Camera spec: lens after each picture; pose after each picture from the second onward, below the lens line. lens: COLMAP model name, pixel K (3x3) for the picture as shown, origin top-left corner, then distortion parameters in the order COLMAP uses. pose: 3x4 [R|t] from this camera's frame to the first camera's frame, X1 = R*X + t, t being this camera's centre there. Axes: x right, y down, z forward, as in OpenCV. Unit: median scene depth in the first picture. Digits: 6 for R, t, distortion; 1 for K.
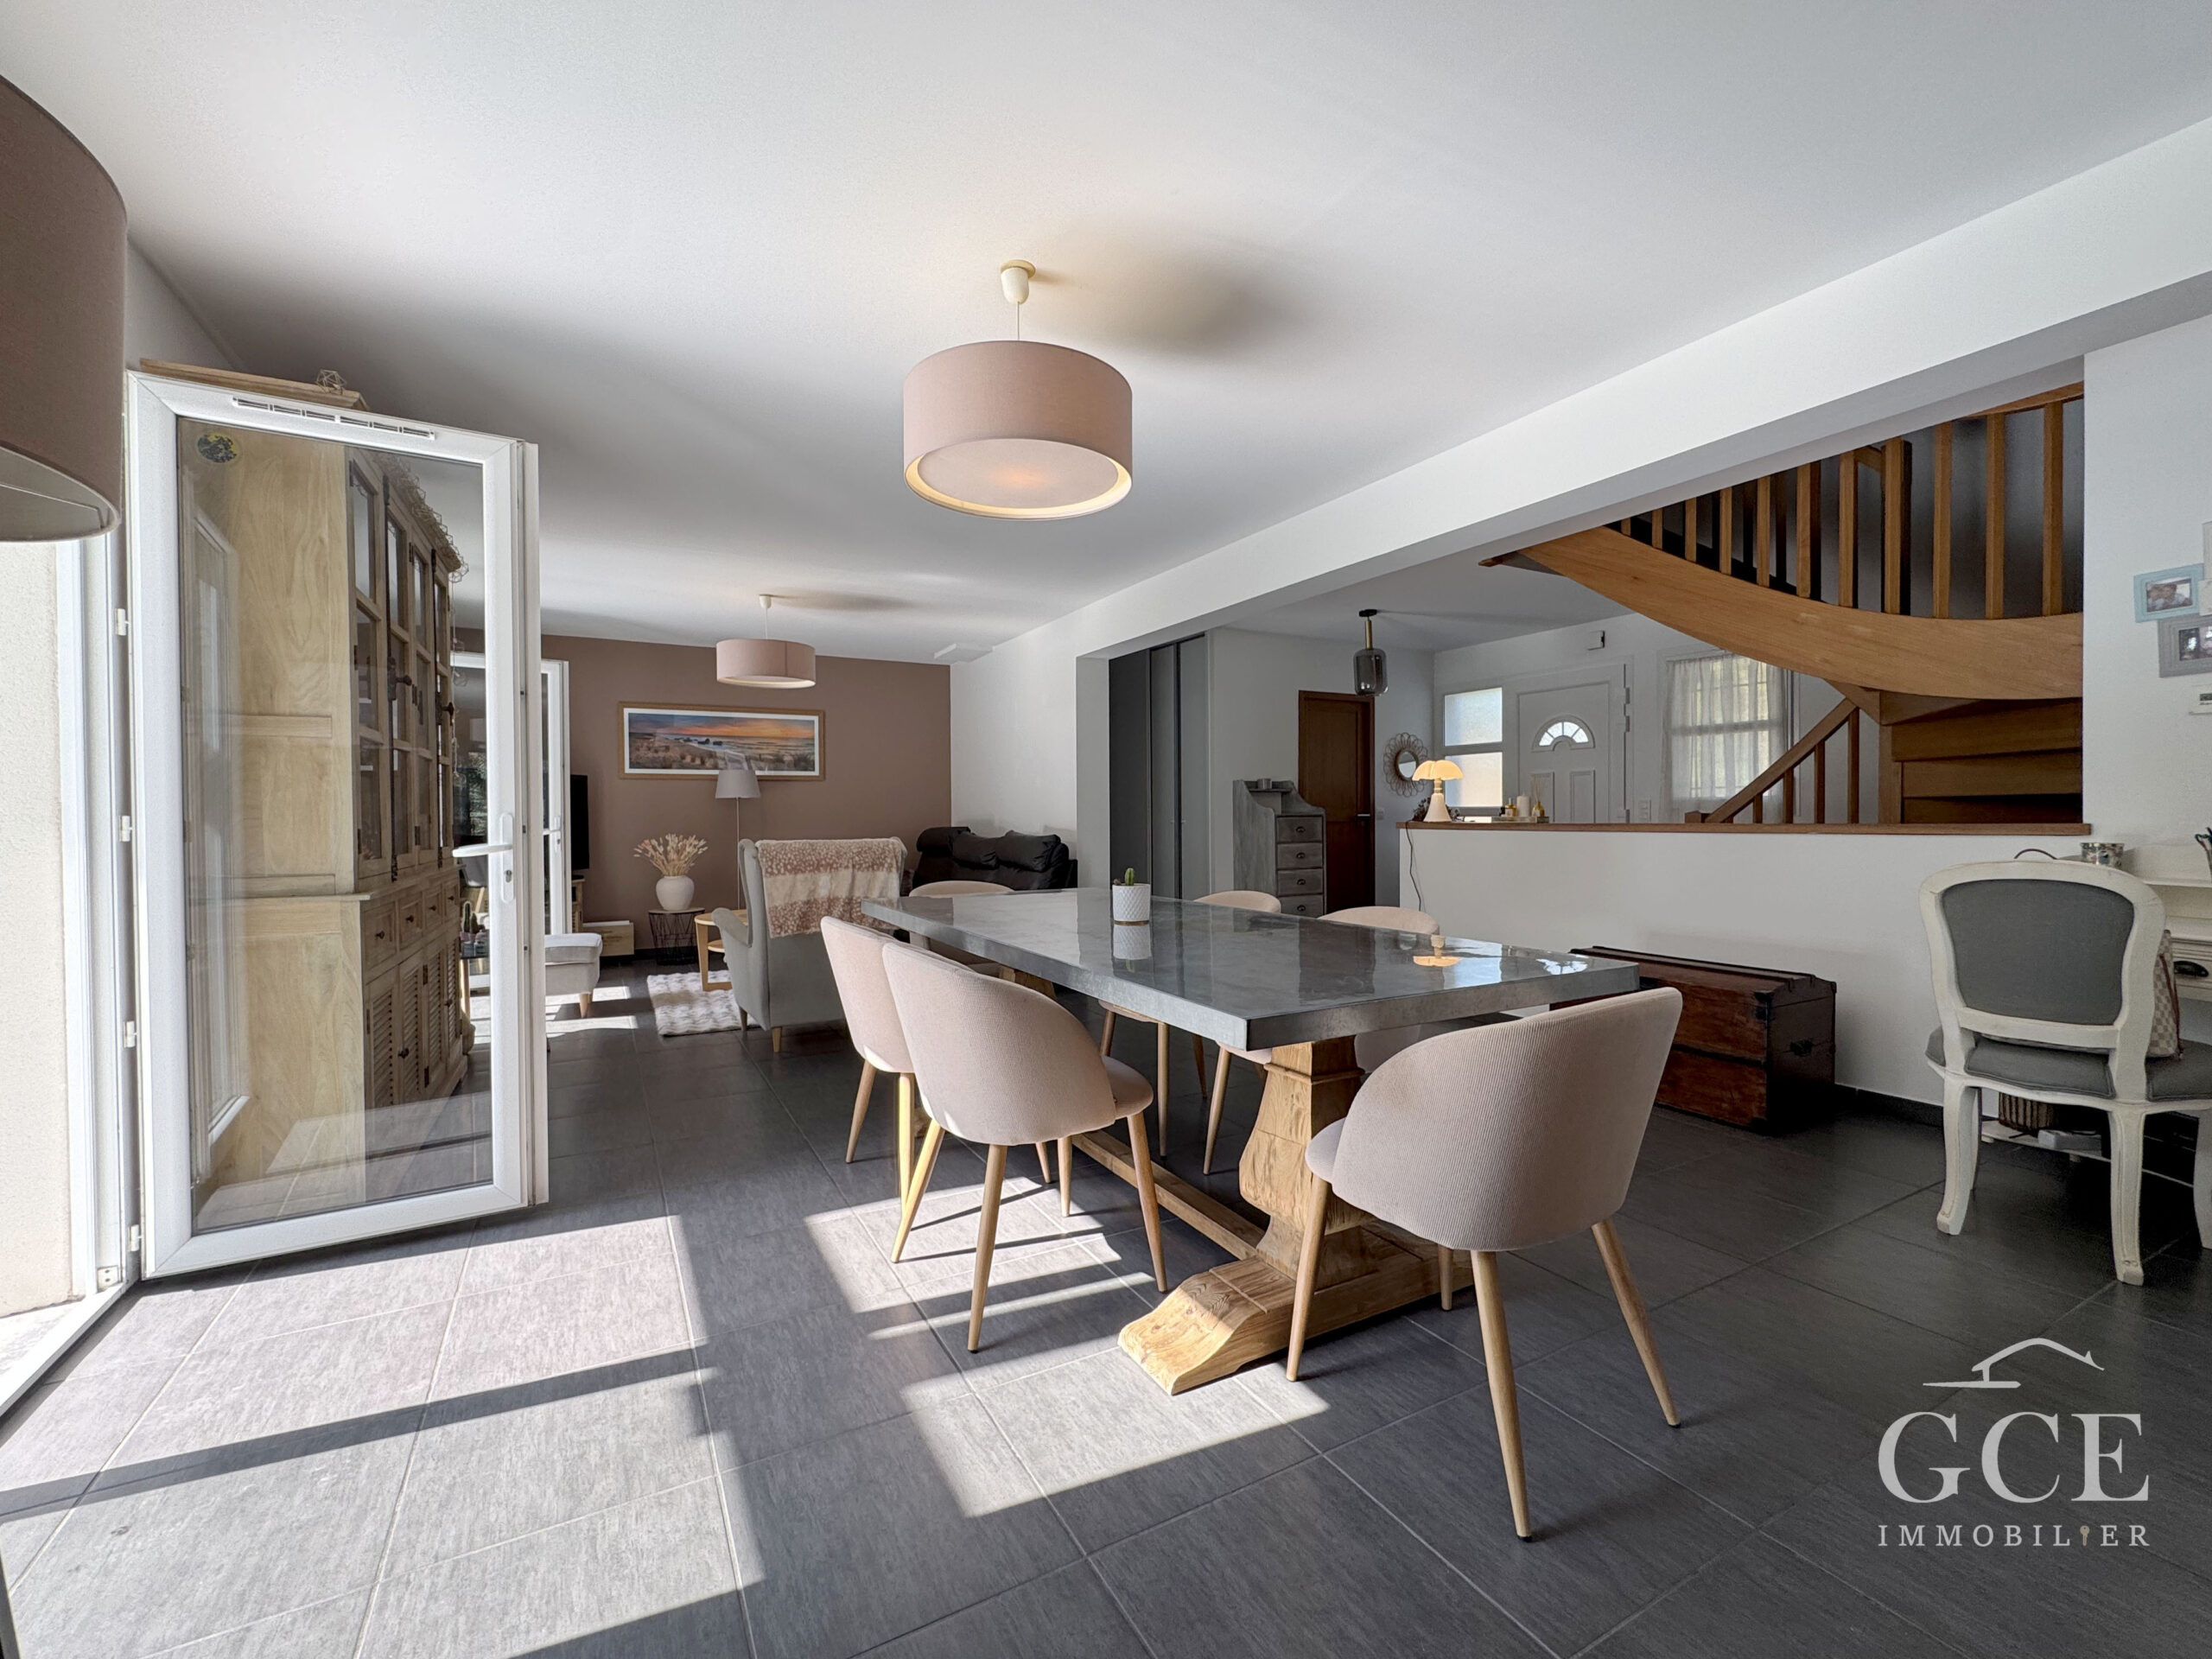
lens RADIAL K [[931.6, 0, 1106.0], [0, 931.6, 829.5], [0, 0, 1]] dist [0.000121, 0.000048]
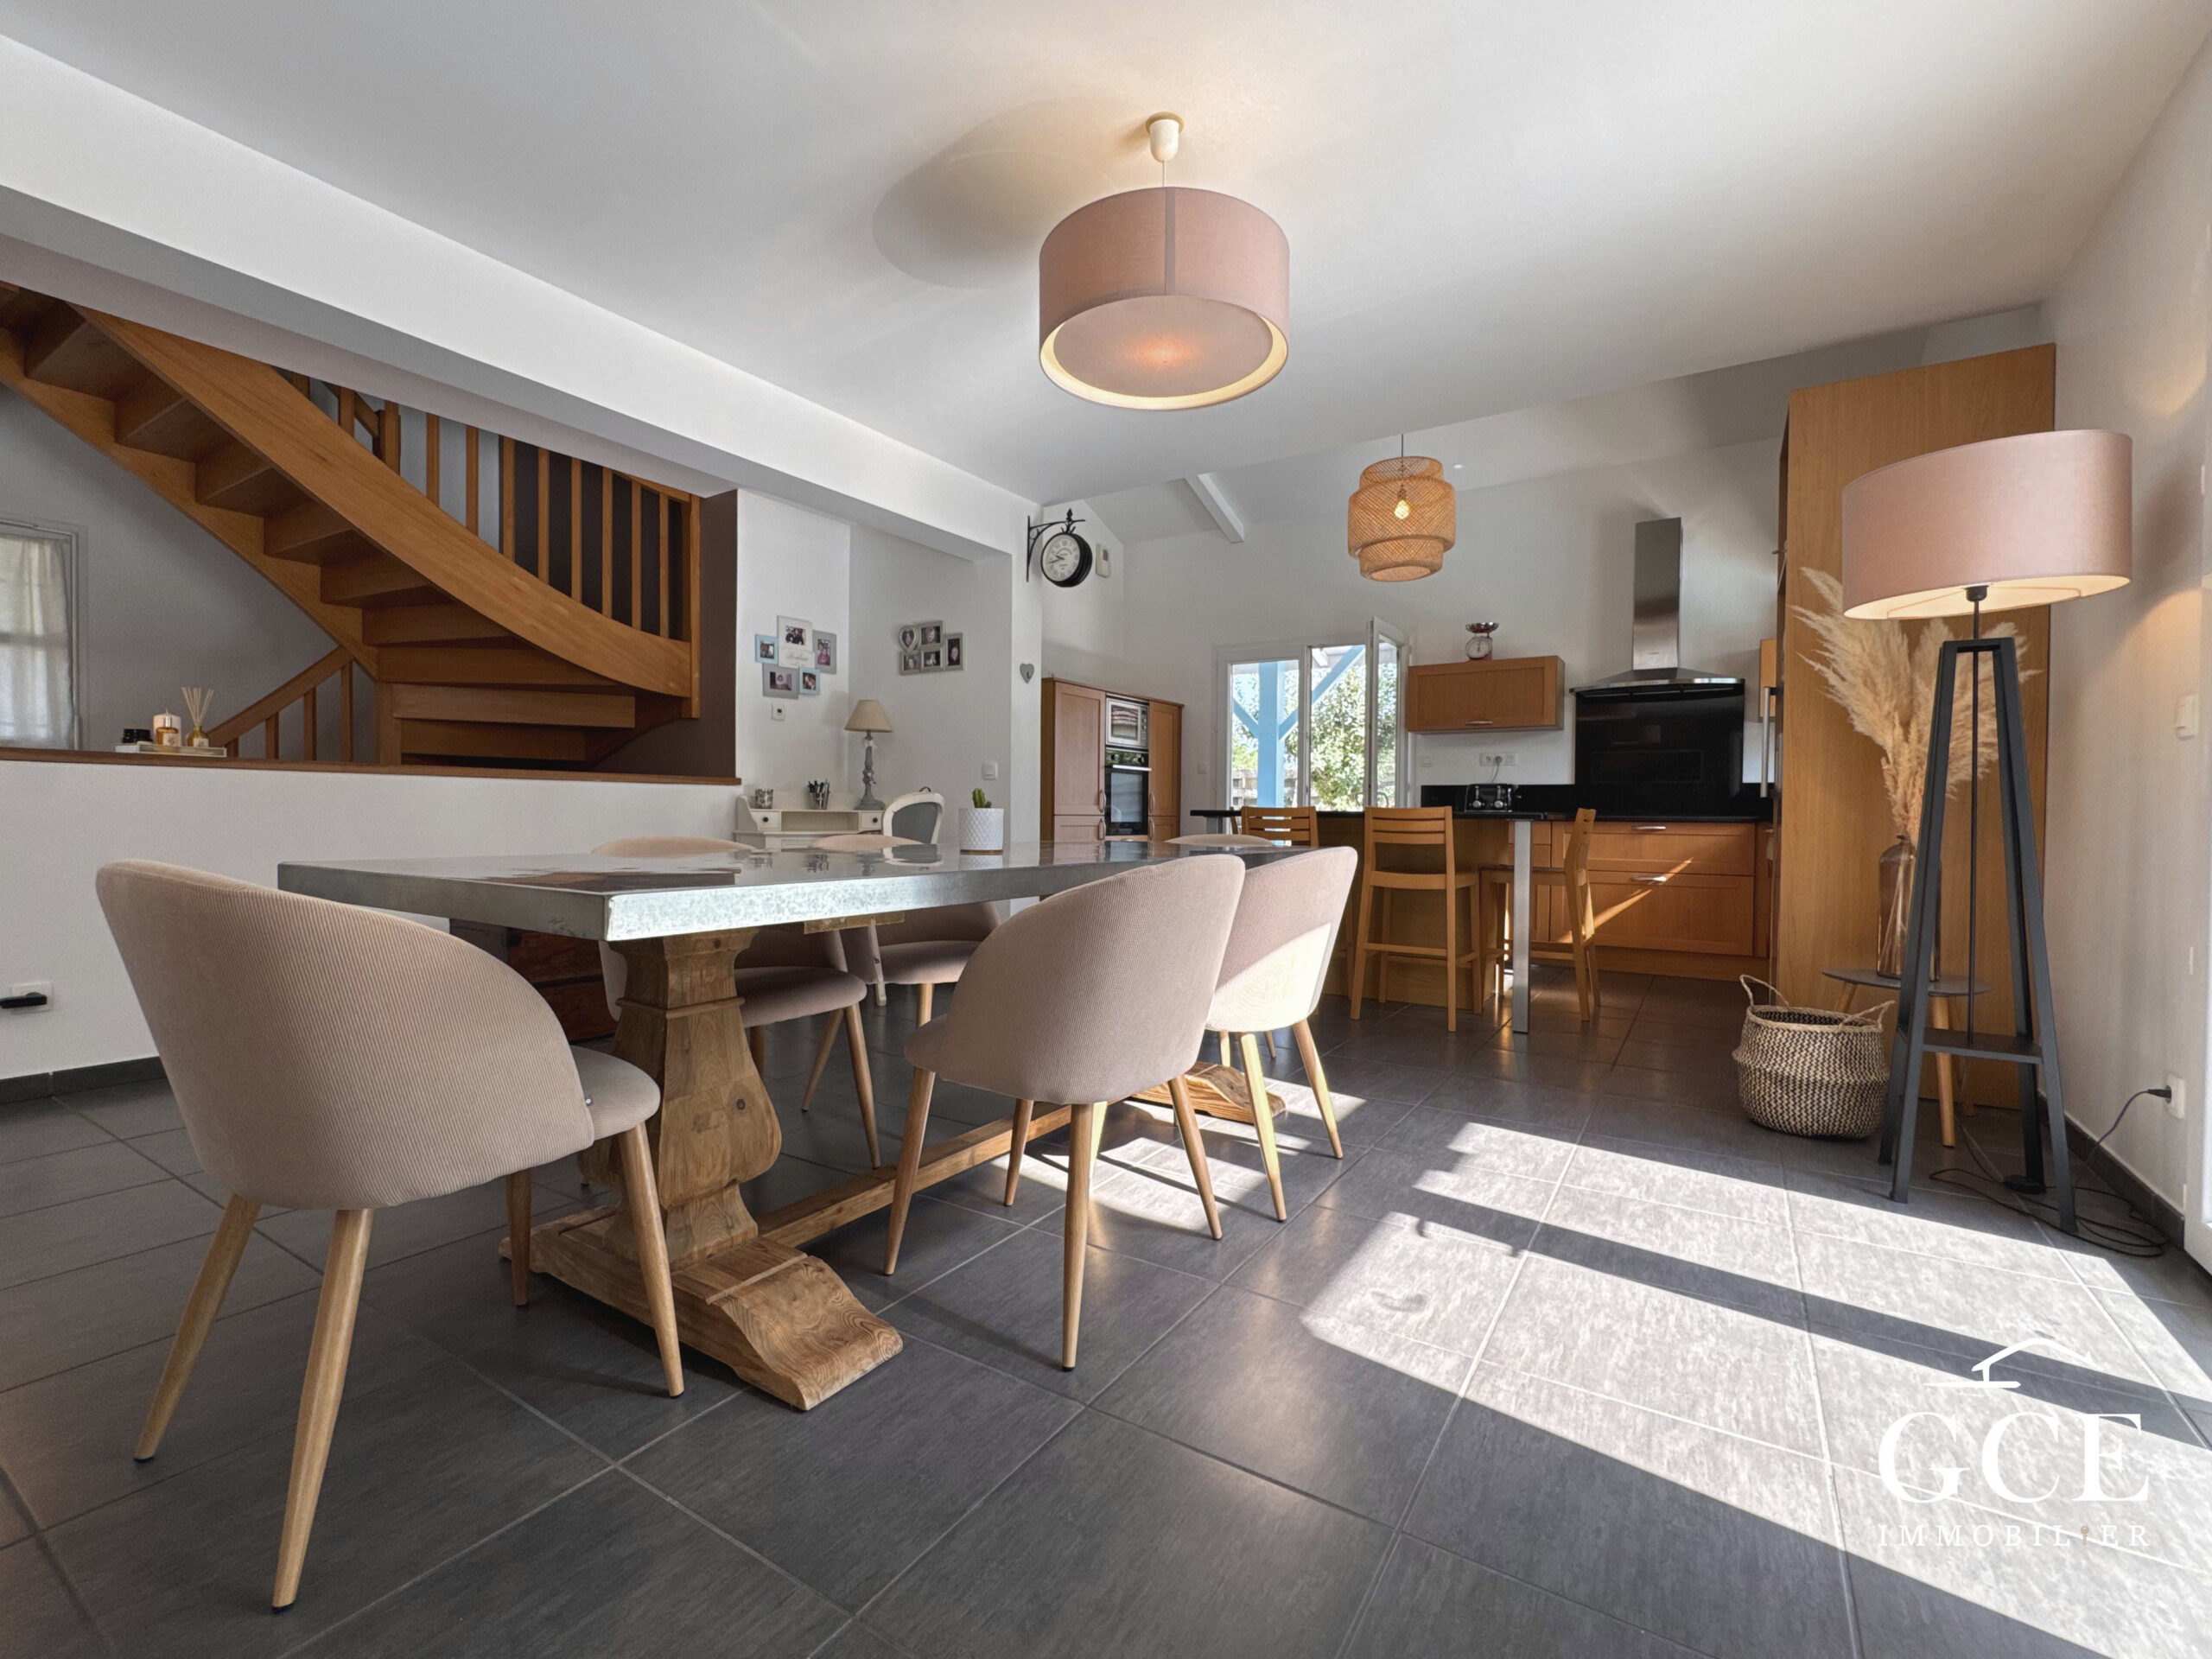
lens RADIAL K [[970.6, 0, 1099.0], [0, 970.6, 828.3], [0, 0, 1]] dist [-0.001318, 0.000188]
pose [[-0.470698, -0.009336, 0.882245, -0.580151], [0.006852, 0.999875, 0.014236, 0.048081], [-0.882268, 0.012746, -0.470575, 0.964641]]
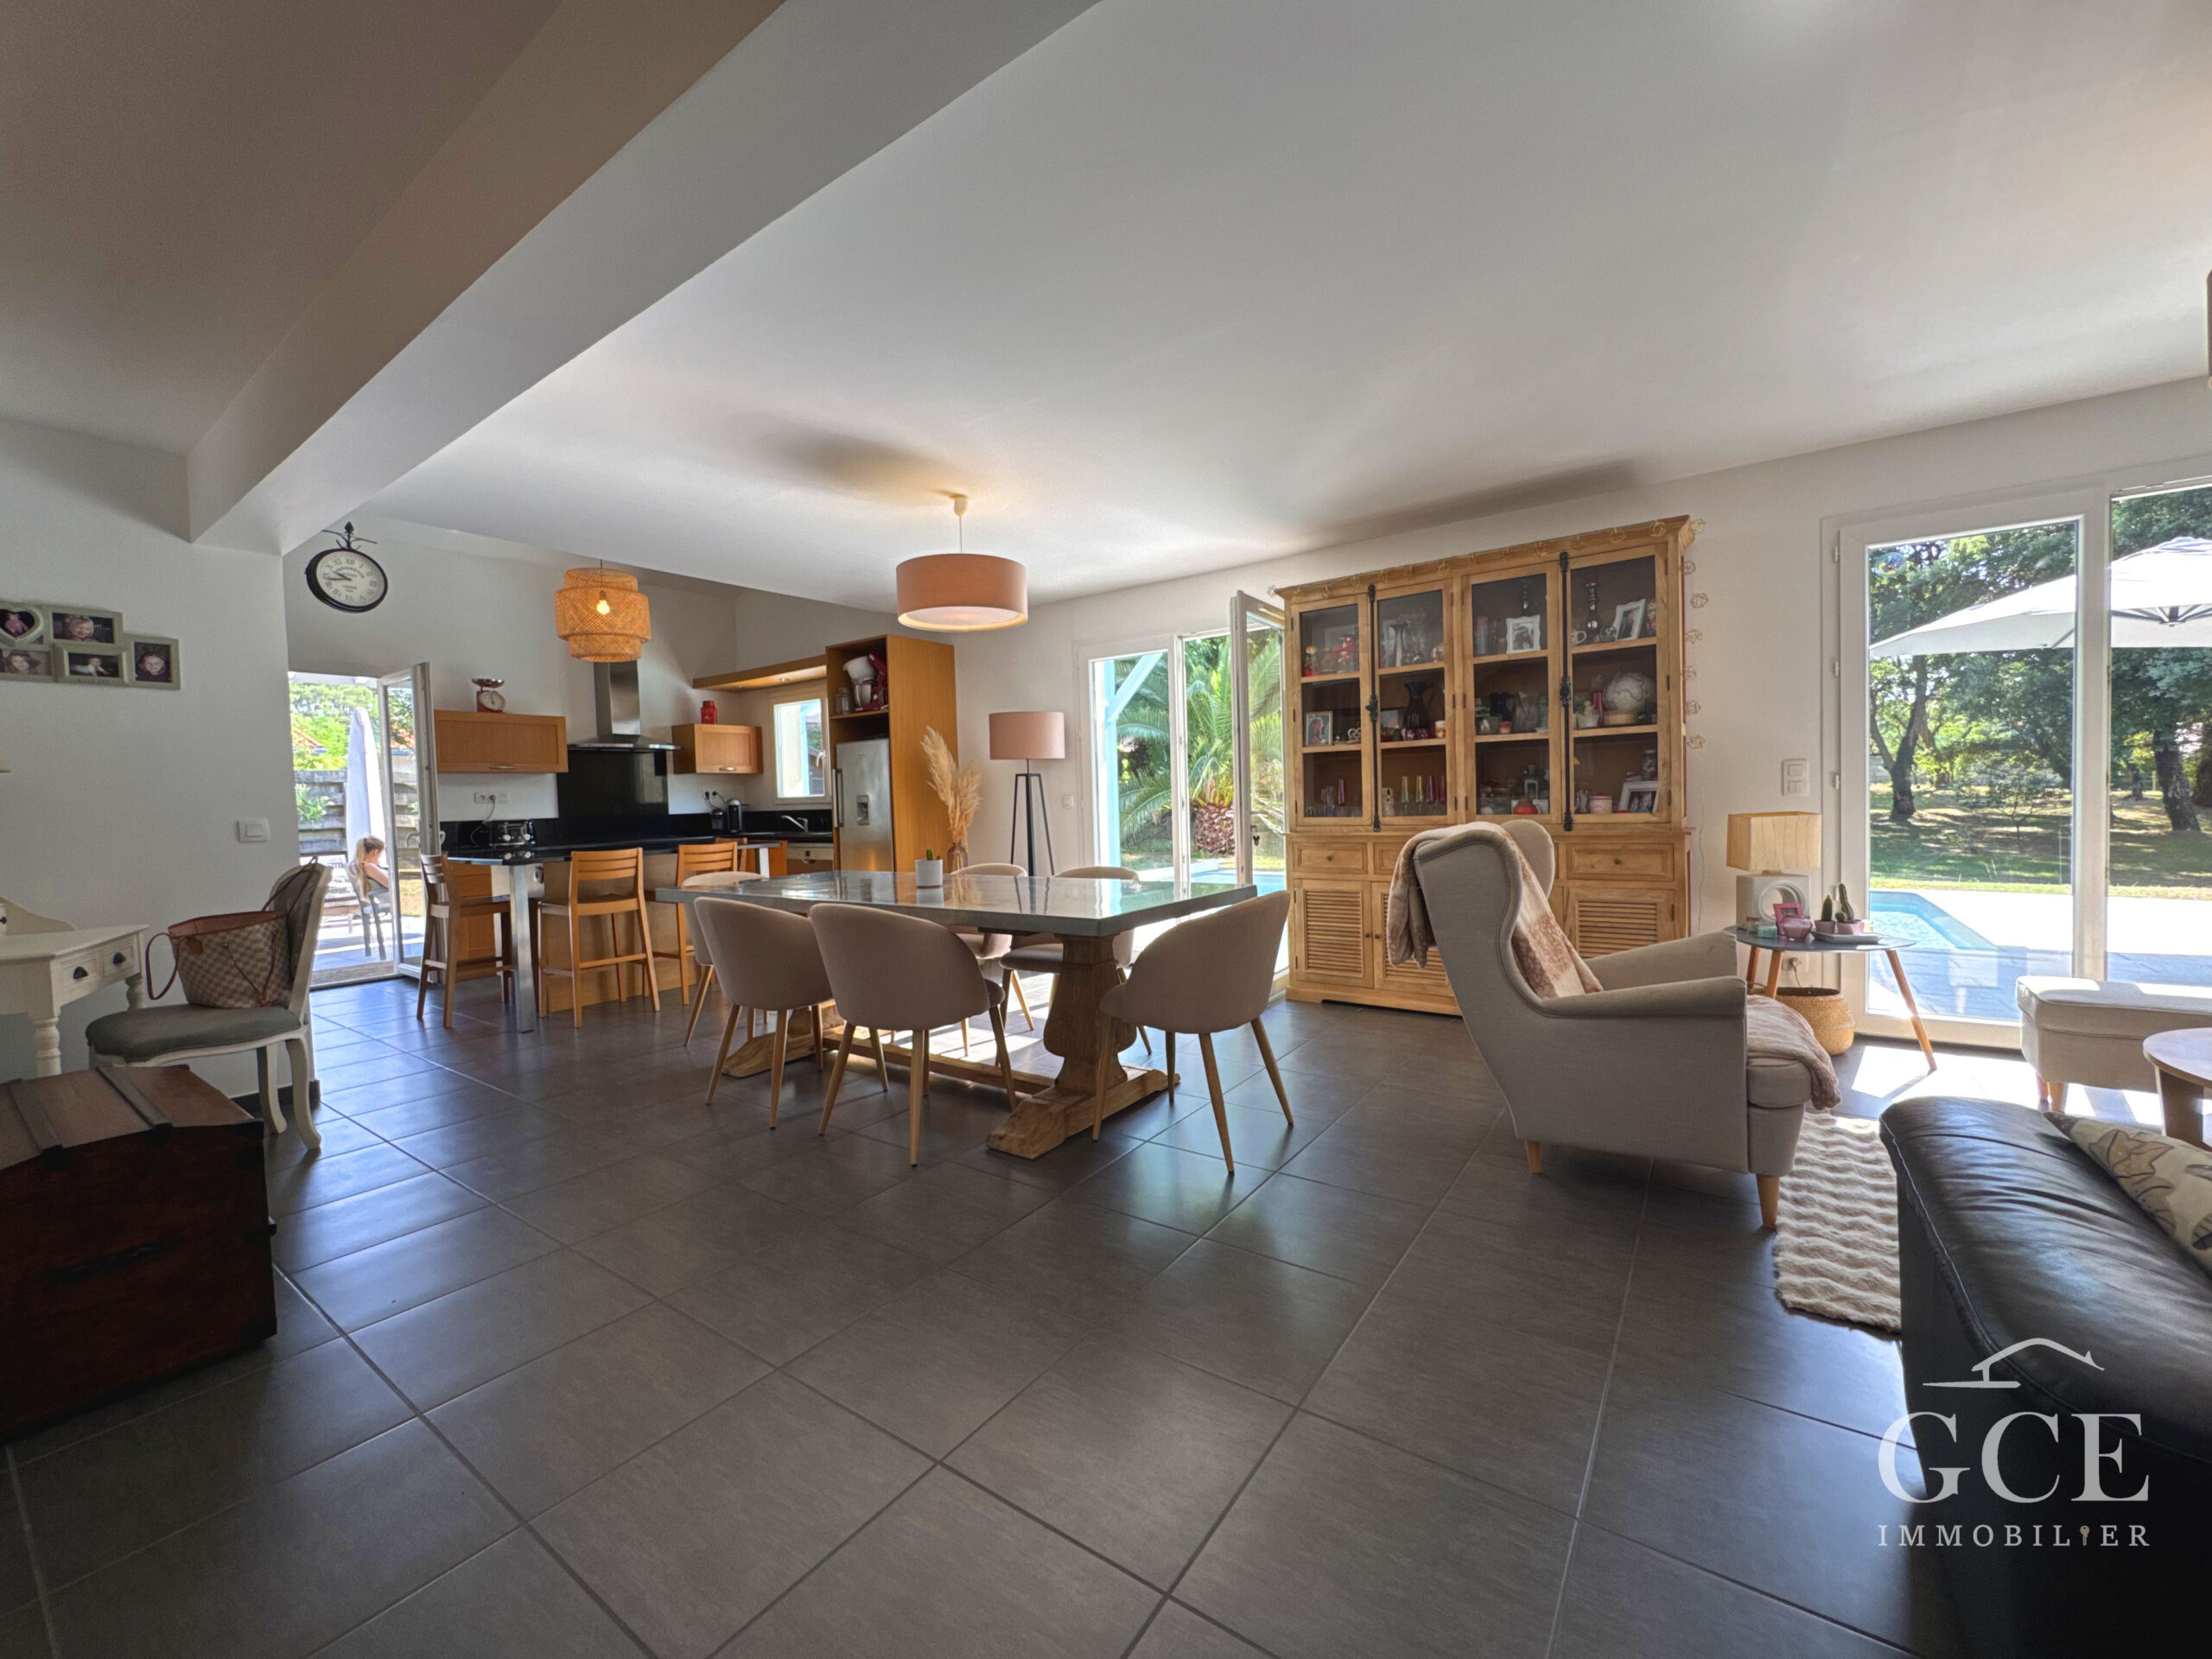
lens RADIAL K [[884.6, 0, 1103.8], [0, 884.6, 828.4], [0, 0, 1]] dist [0.000091, 0.000191]
pose [[-0.901098, 0.049616, -0.430767, 0.267269], [0.030988, 0.998260, 0.050157, -0.034494], [0.432506, 0.031848, -0.901068, 1.689083]]
